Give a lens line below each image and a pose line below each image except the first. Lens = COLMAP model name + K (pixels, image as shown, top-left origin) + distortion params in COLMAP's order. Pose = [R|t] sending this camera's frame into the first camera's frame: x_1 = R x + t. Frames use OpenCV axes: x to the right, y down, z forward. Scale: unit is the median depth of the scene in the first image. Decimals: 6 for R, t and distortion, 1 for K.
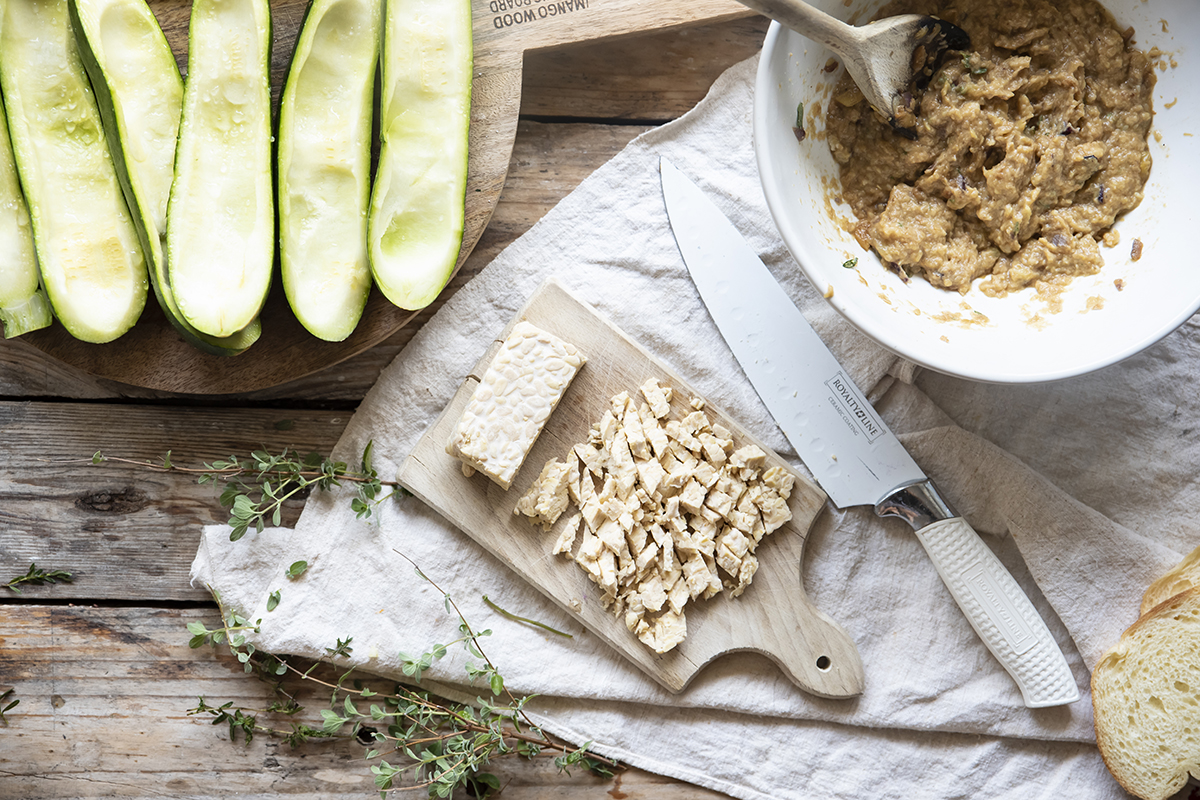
lens RADIAL K [[2019.1, 0, 600.0], [0, 2019.1, 400.0], [0, 0, 1]] dist [0.046995, 0.301859]
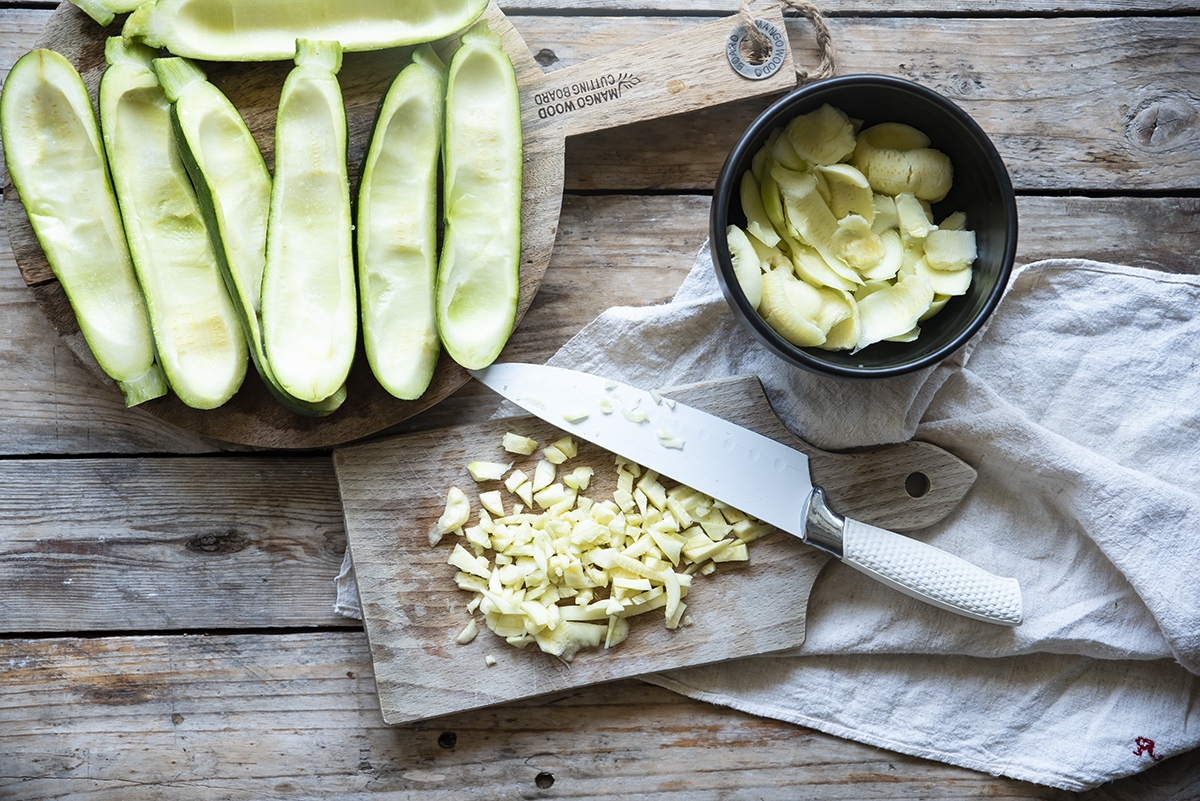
lens RADIAL K [[2019.1, 0, 600.0], [0, 2019.1, 400.5], [0, 0, 1]] dist [0.046995, 0.301859]
pose [[0.999417, -0.034073, 0.002084, -0.025317], [0.034023, 0.999208, 0.020614, -0.046325], [-0.002785, -0.020531, 0.999785, -0.138446]]
